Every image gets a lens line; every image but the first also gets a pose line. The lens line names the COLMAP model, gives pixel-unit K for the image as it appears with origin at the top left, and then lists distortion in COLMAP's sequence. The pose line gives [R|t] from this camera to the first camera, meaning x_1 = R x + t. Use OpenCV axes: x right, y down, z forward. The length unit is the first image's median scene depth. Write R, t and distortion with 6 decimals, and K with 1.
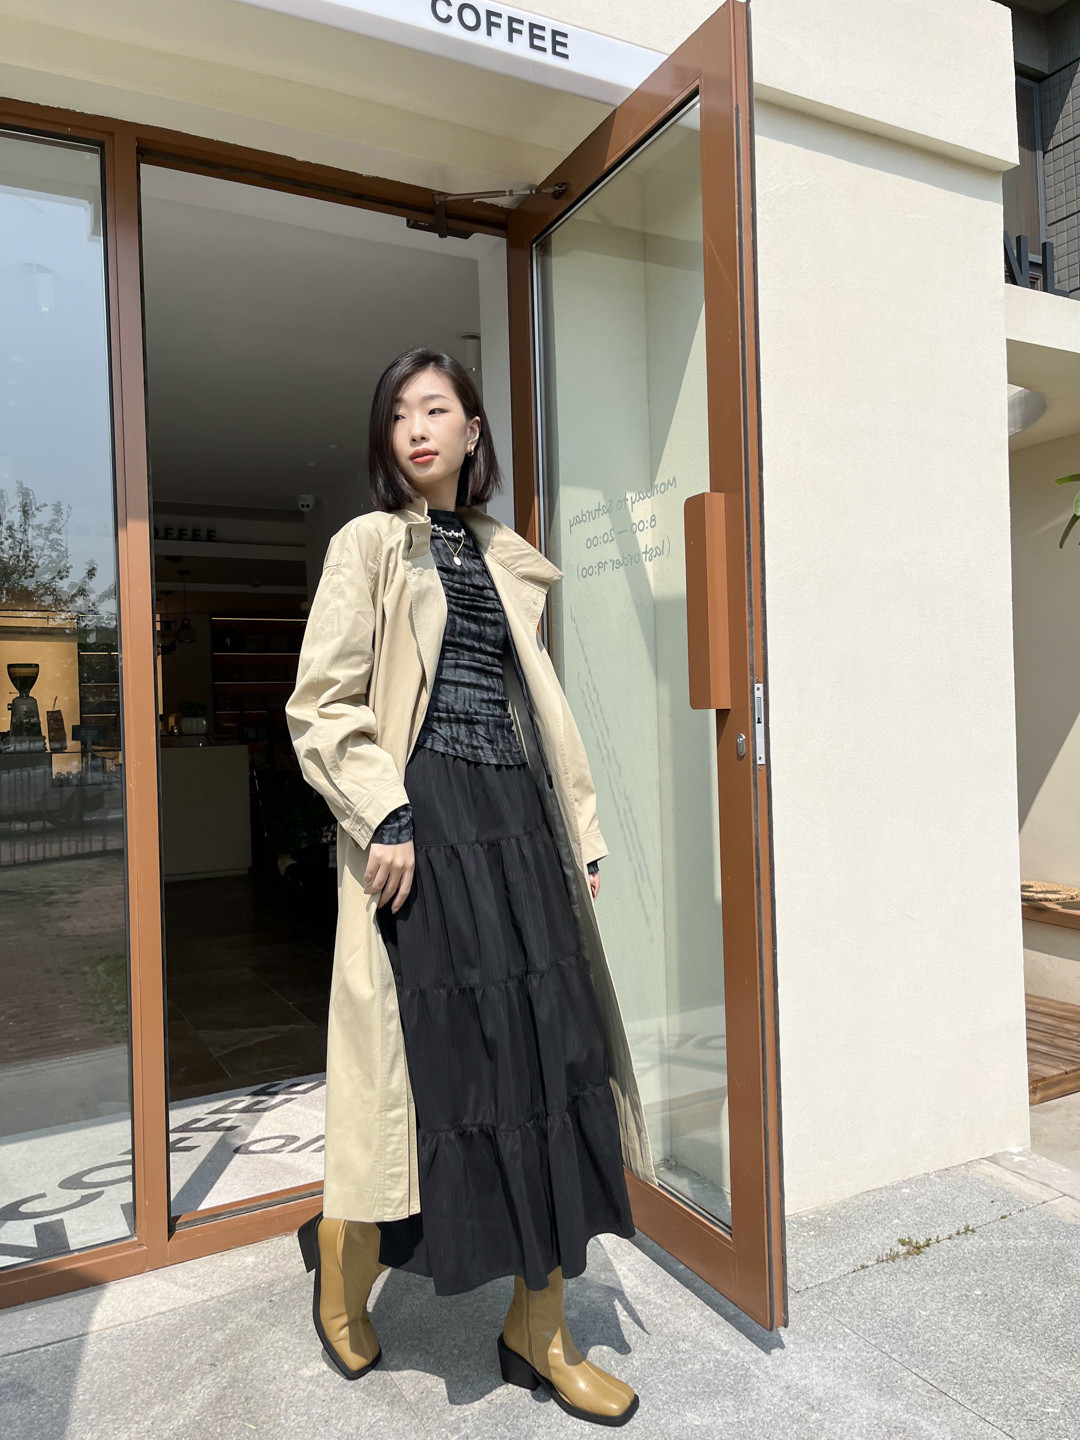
lens RADIAL K [[1082.2, 0, 542.5], [0, 1082.2, 718.6], [0, 0, 1]] dist [0.010117, -0.001760]
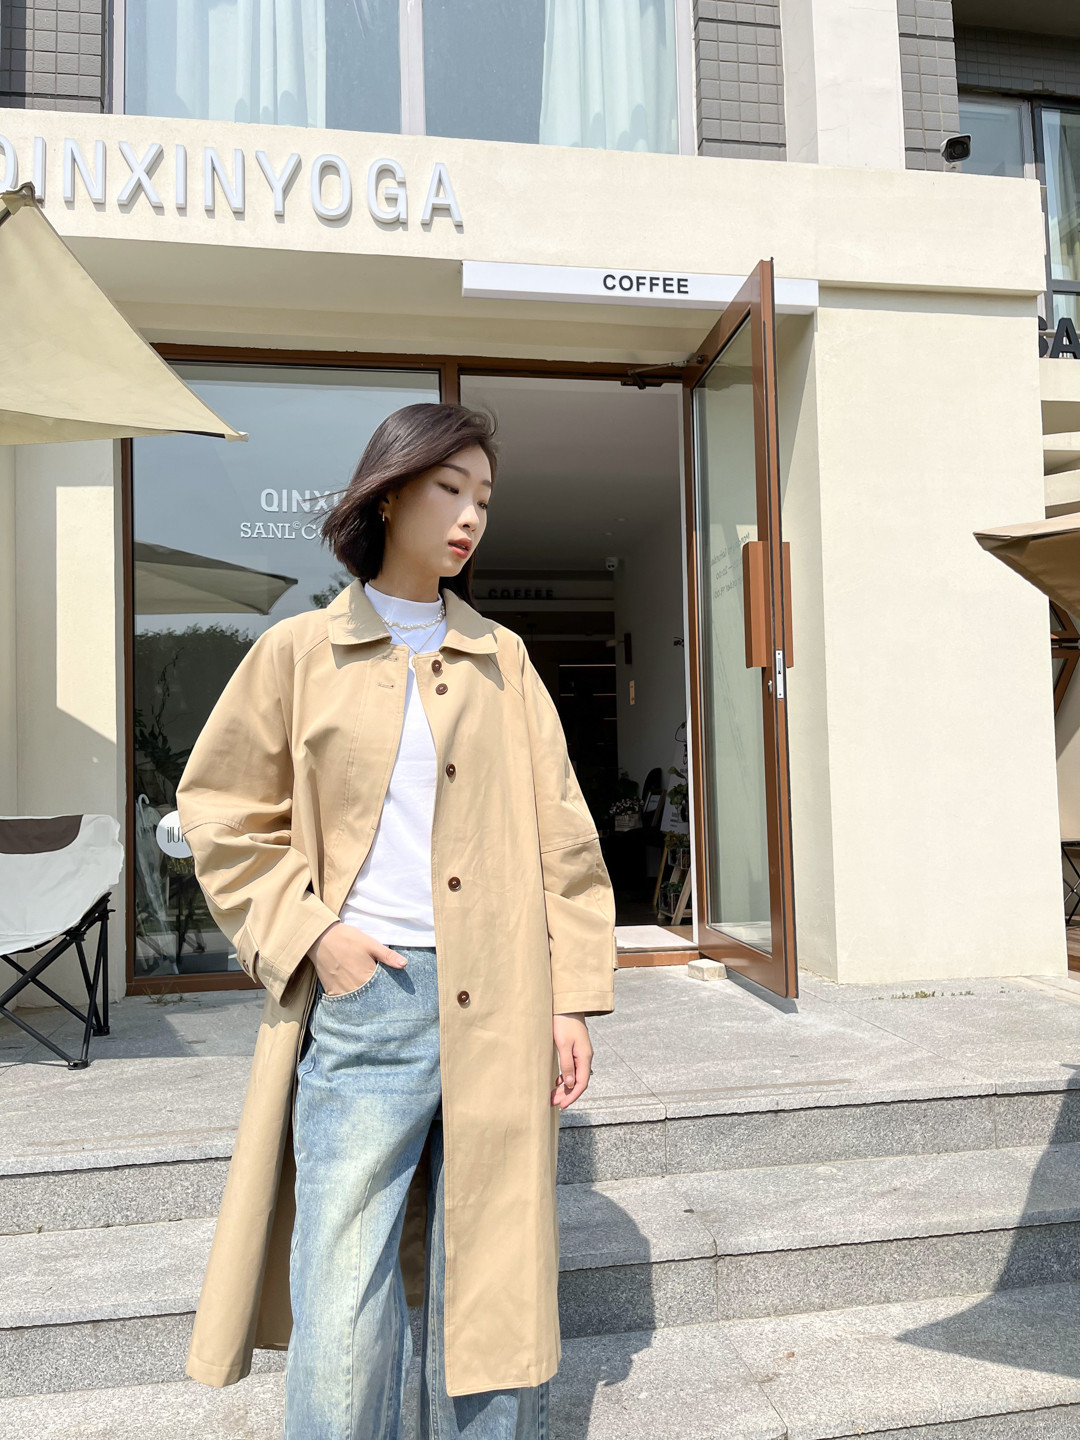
lens RADIAL K [[1082.2, 0, 541.6], [0, 1082.2, 718.3], [0, 0, 1]] dist [0.010117, -0.001760]
pose [[0.944413, -0.008878, -0.328642, 0.362091], [-0.008944, 0.998572, -0.052677, 0.149208], [0.328640, 0.052688, 0.942984, -0.645375]]
